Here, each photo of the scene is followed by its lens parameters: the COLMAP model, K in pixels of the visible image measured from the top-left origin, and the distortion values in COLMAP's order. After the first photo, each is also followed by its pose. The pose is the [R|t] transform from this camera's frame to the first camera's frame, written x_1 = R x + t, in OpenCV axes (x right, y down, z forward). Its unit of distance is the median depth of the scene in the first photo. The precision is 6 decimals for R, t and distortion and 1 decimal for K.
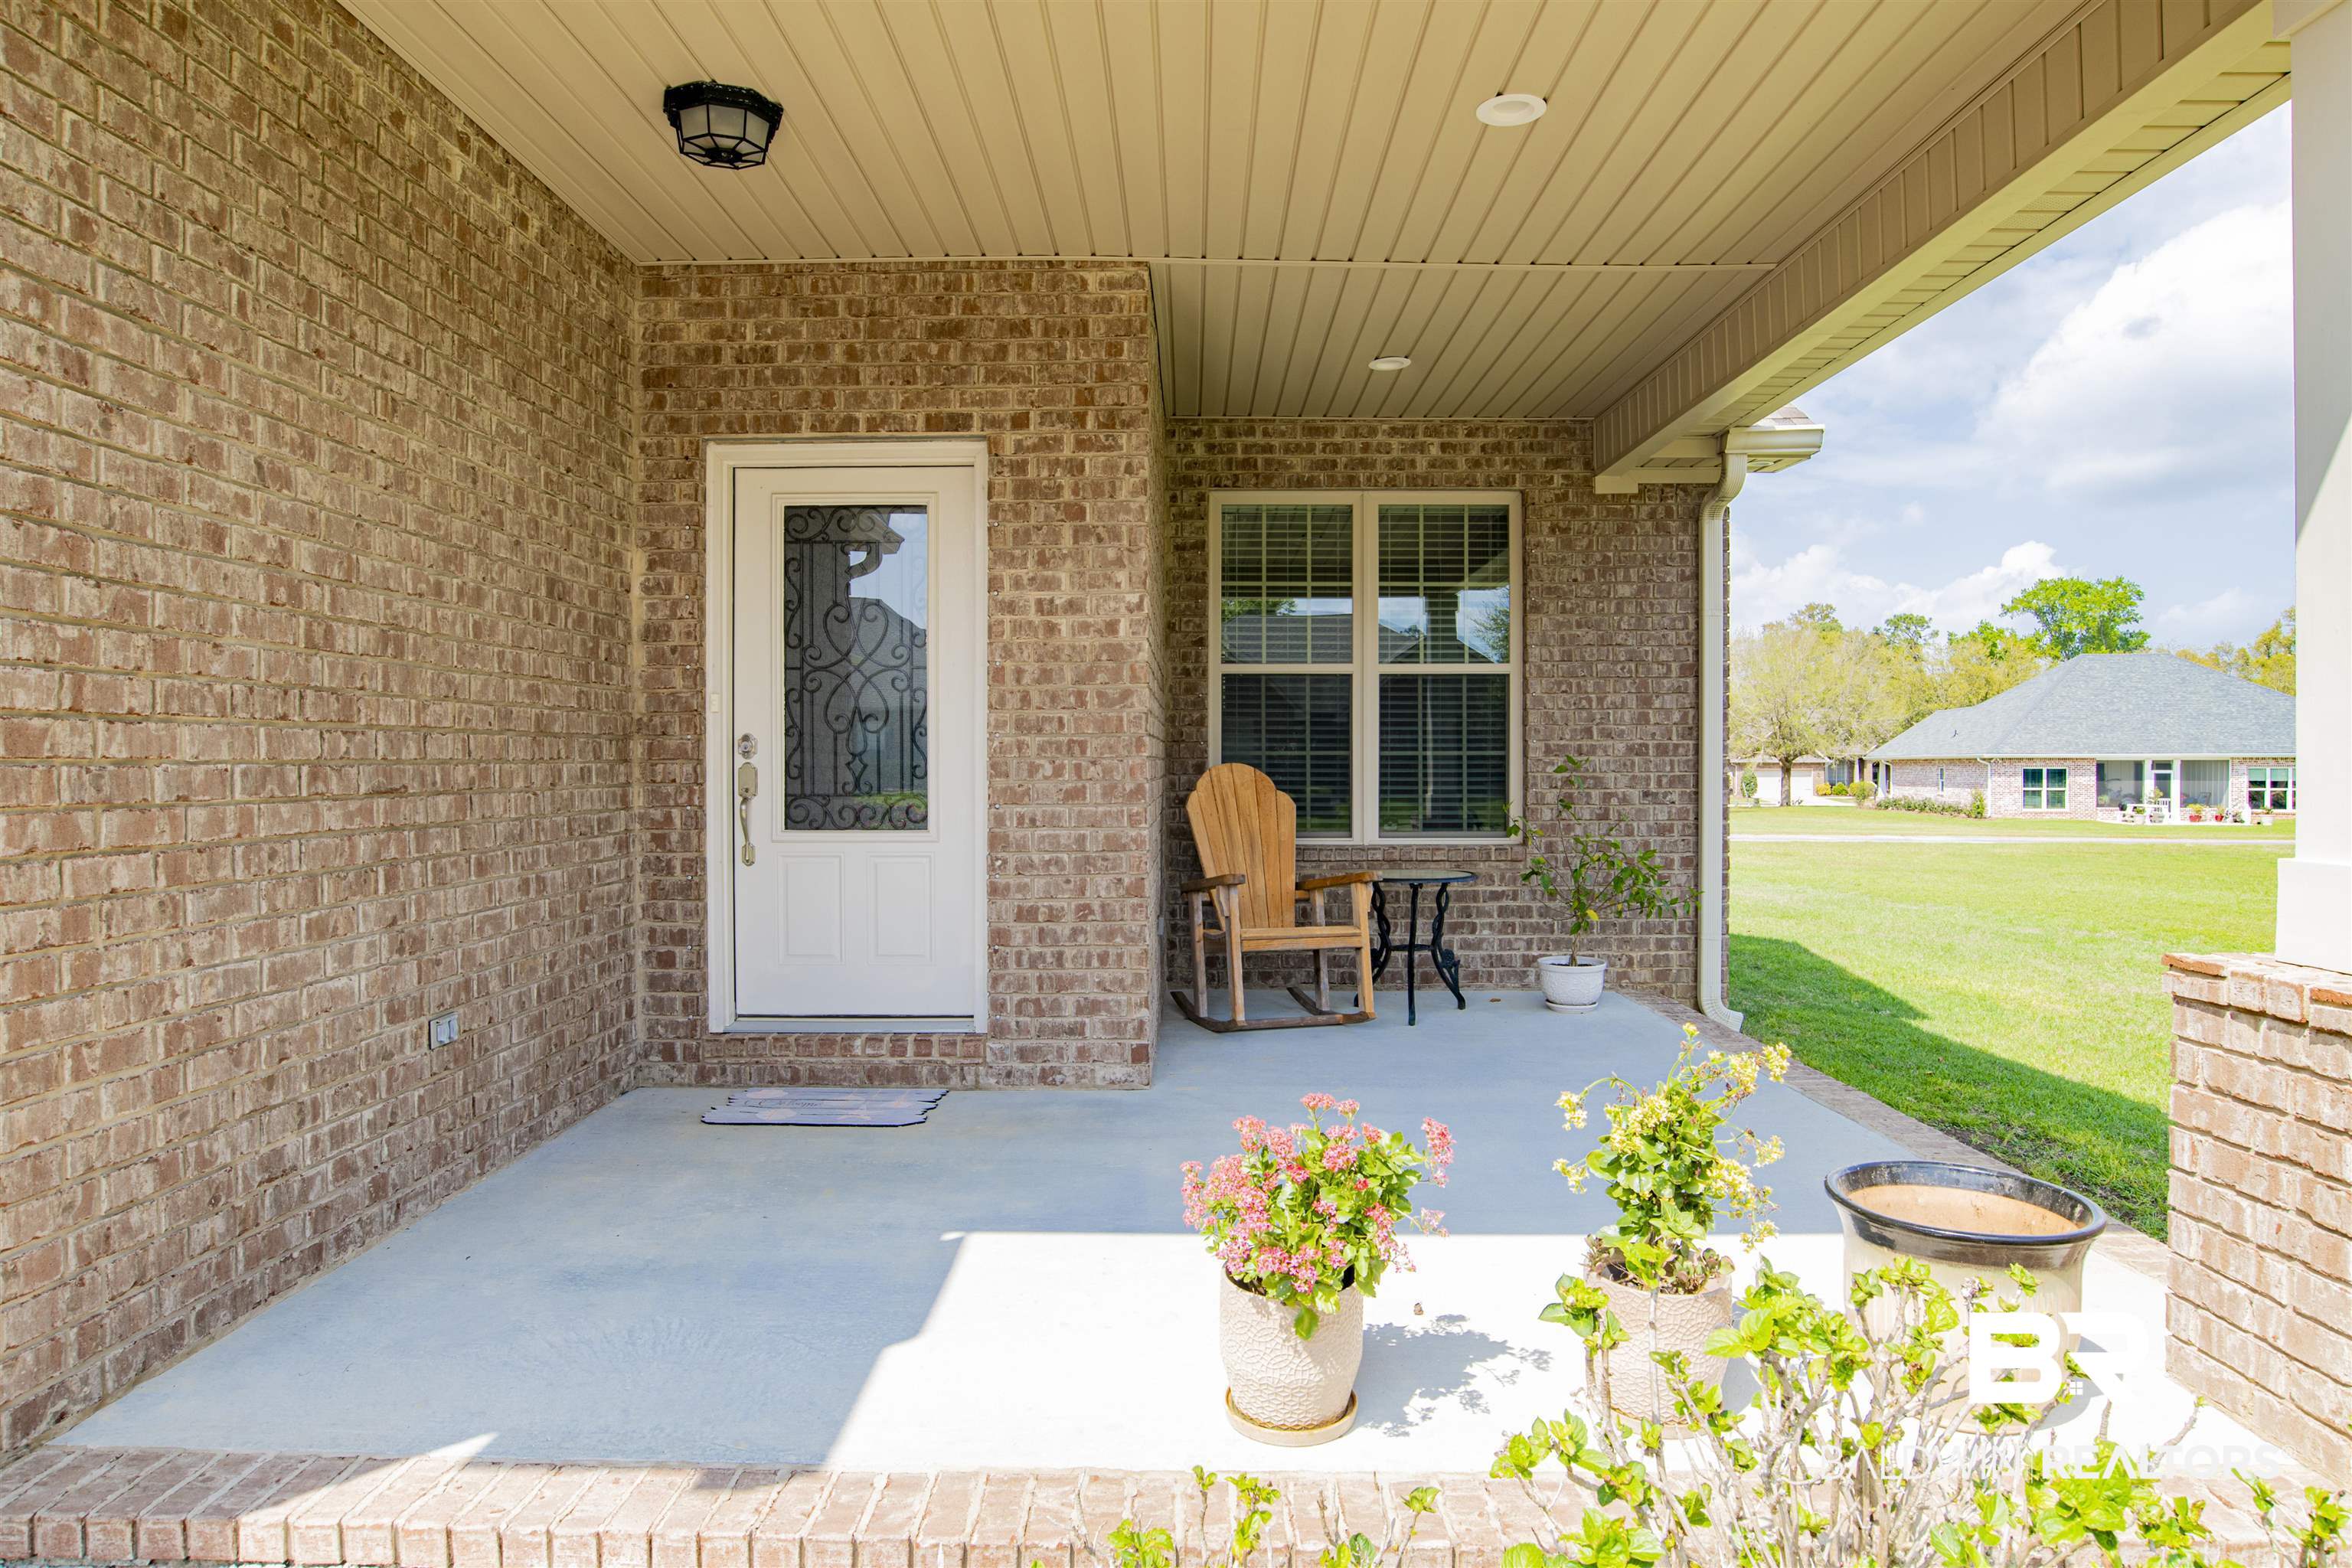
lens RADIAL K [[1323.4, 0, 1172.6], [0, 1323.4, 772.0], [0, 0, 1]] dist [-0.048170, 0.016354]
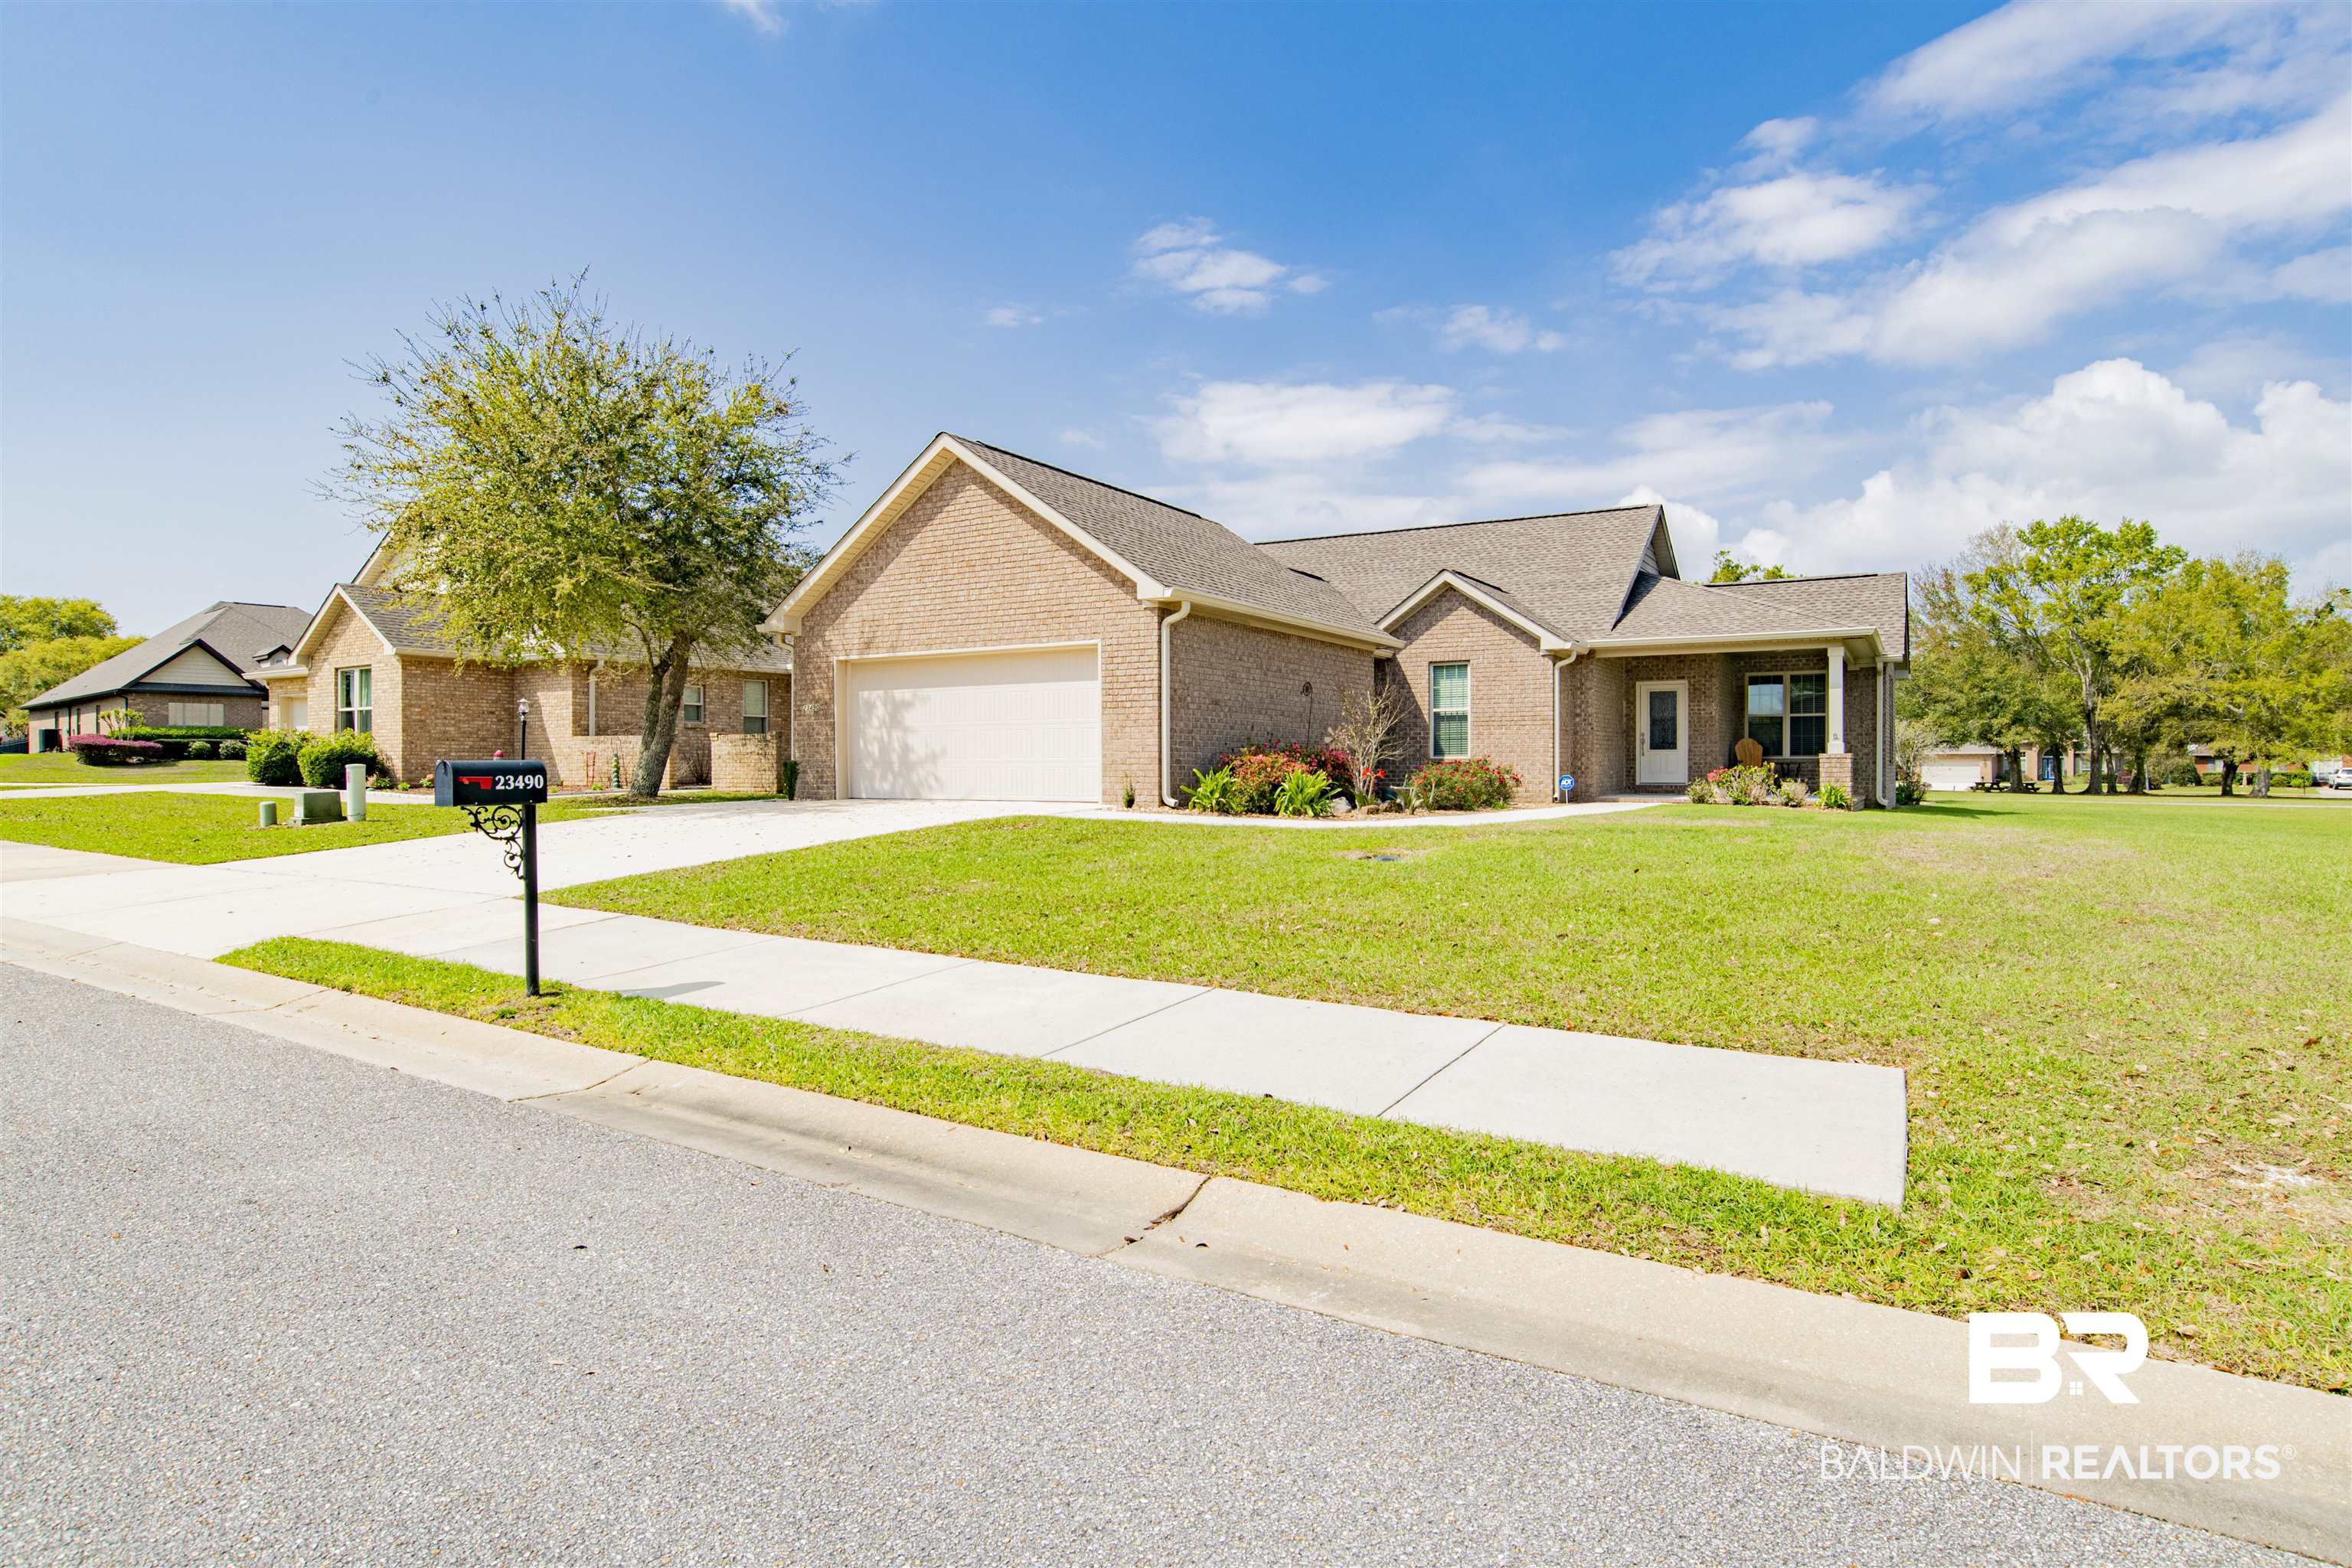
lens RADIAL K [[1218.1, 0, 1188.3], [0, 1218.1, 745.9], [0, 0, 1]] dist [-0.059884, 0.022000]
pose [[0.859718, -0.007935, -0.510707, 0.653699], [-0.003769, 0.999754, -0.021878, 0.151291], [0.510755, 0.020733, 0.859476, -4.513696]]
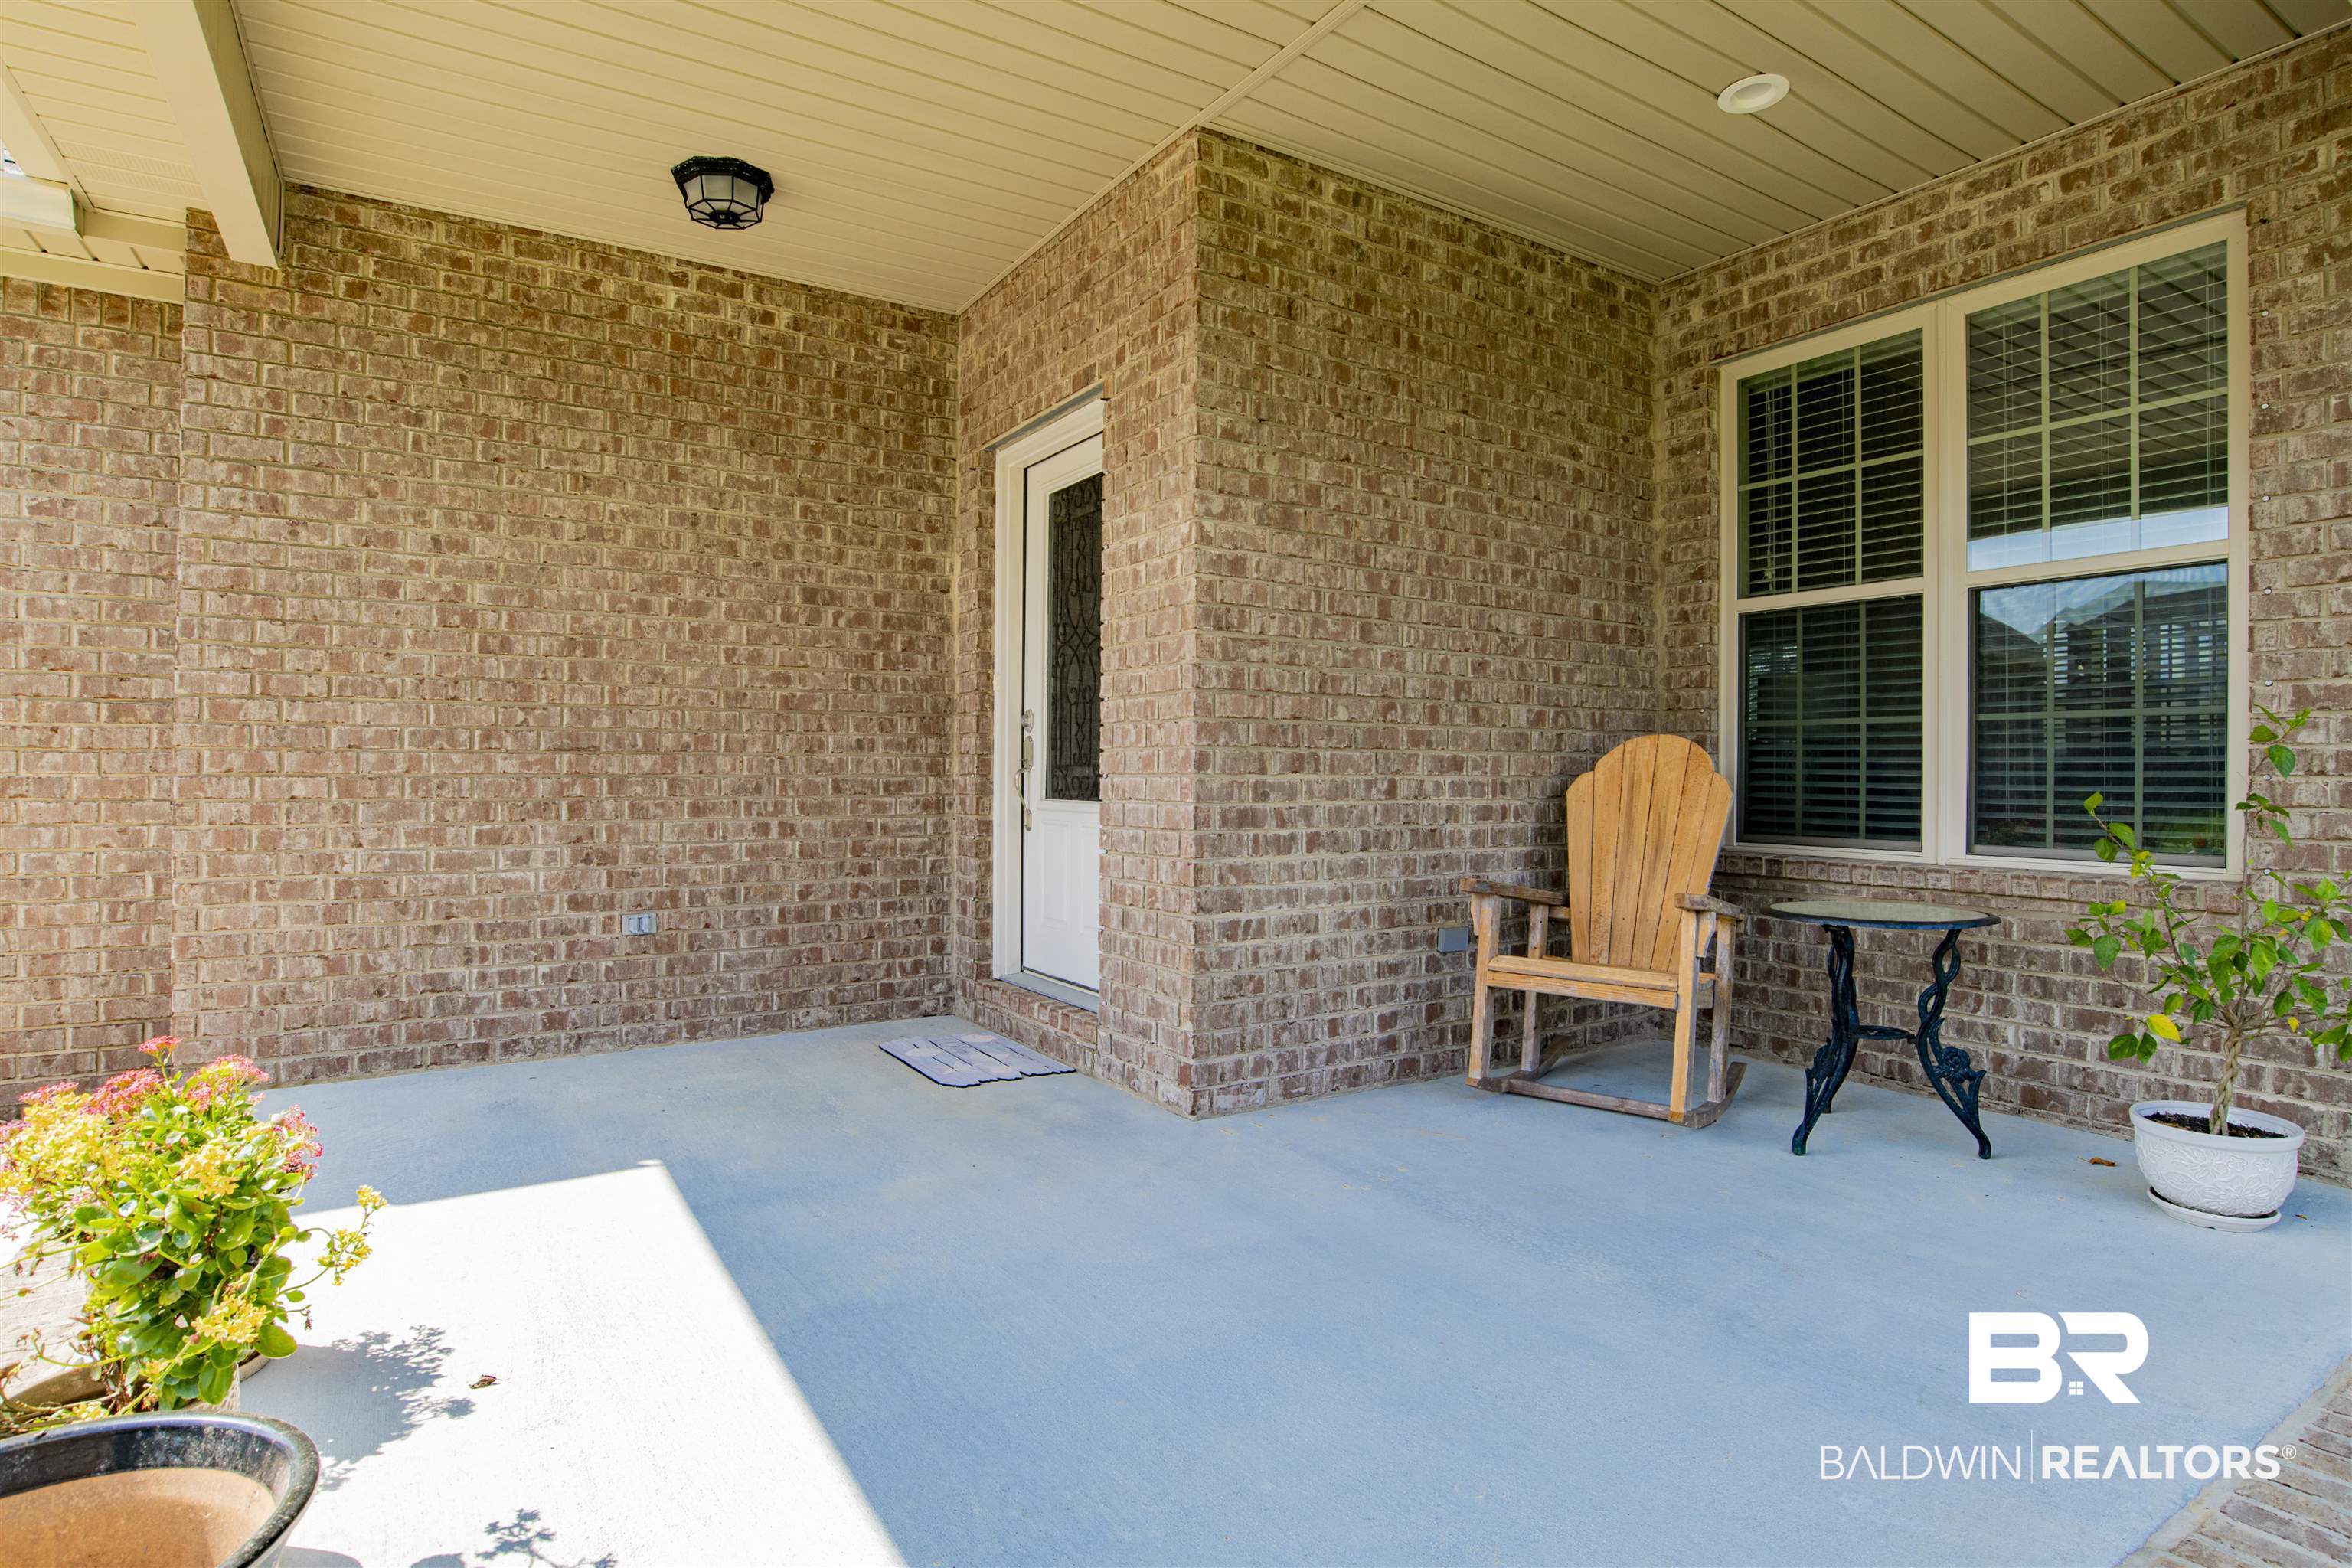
lens RADIAL K [[1208.7, 0, 1166.4], [0, 1208.7, 766.2], [0, 0, 1]] dist [-0.061574, 0.022293]
pose [[0.550971, 0.000811, -0.834524, 0.593317], [-0.011134, 0.999918, -0.006379, 0.023824], [0.834450, 0.012806, 0.550934, 0.563063]]
